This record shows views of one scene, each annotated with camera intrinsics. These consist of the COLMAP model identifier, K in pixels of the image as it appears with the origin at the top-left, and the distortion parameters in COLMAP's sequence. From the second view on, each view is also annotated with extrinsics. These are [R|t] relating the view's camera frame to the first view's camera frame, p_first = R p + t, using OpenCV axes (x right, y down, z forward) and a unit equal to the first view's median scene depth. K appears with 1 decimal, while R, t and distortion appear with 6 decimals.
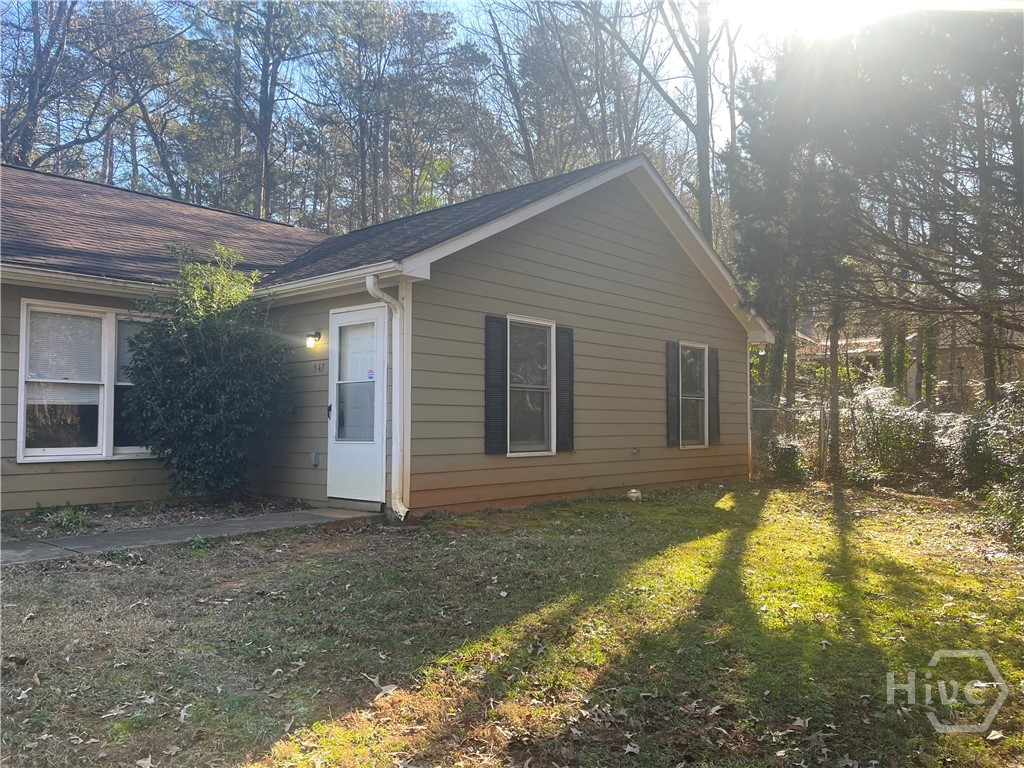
lens RADIAL K [[781.7, 0, 512.5], [0, 781.7, 384.1], [0, 0, 1]] dist [0.003494, -0.000040]
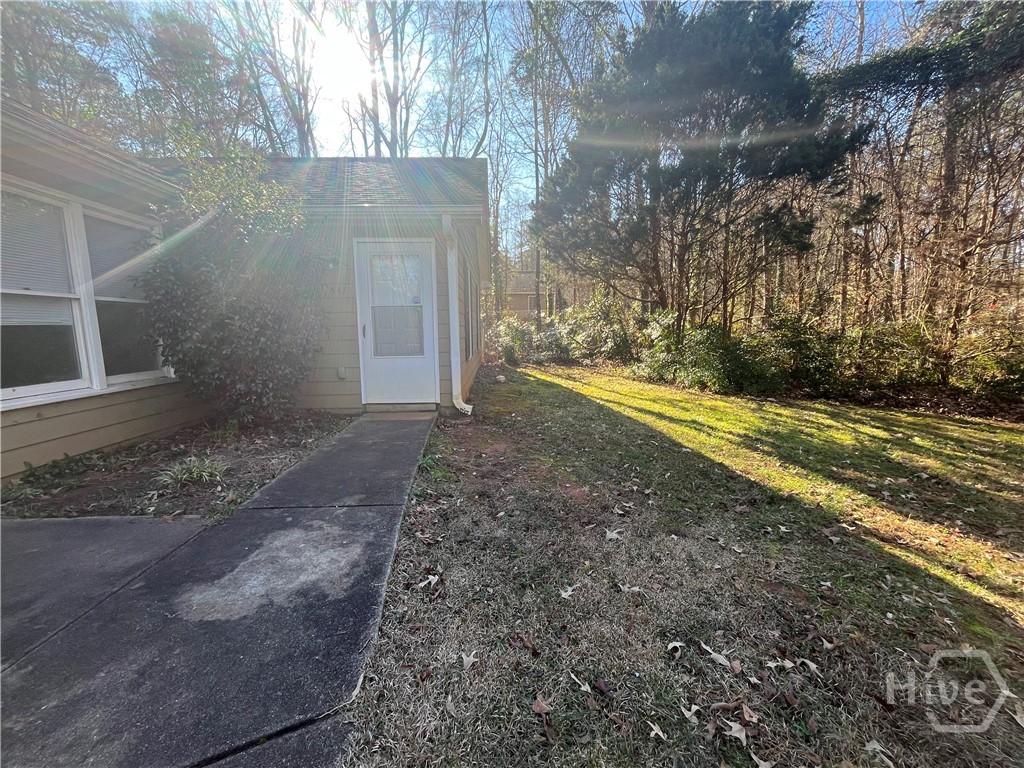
lens RADIAL K [[415.9, 0, 507.4], [0, 415.9, 385.4], [0, 0, 1]] dist [-0.000328, 0.000063]
pose [[0.739681, -0.095086, 0.666206, -0.492396], [-0.015637, 0.987272, 0.158273, 0.013424], [-0.672776, -0.127490, 0.728779, 0.405092]]
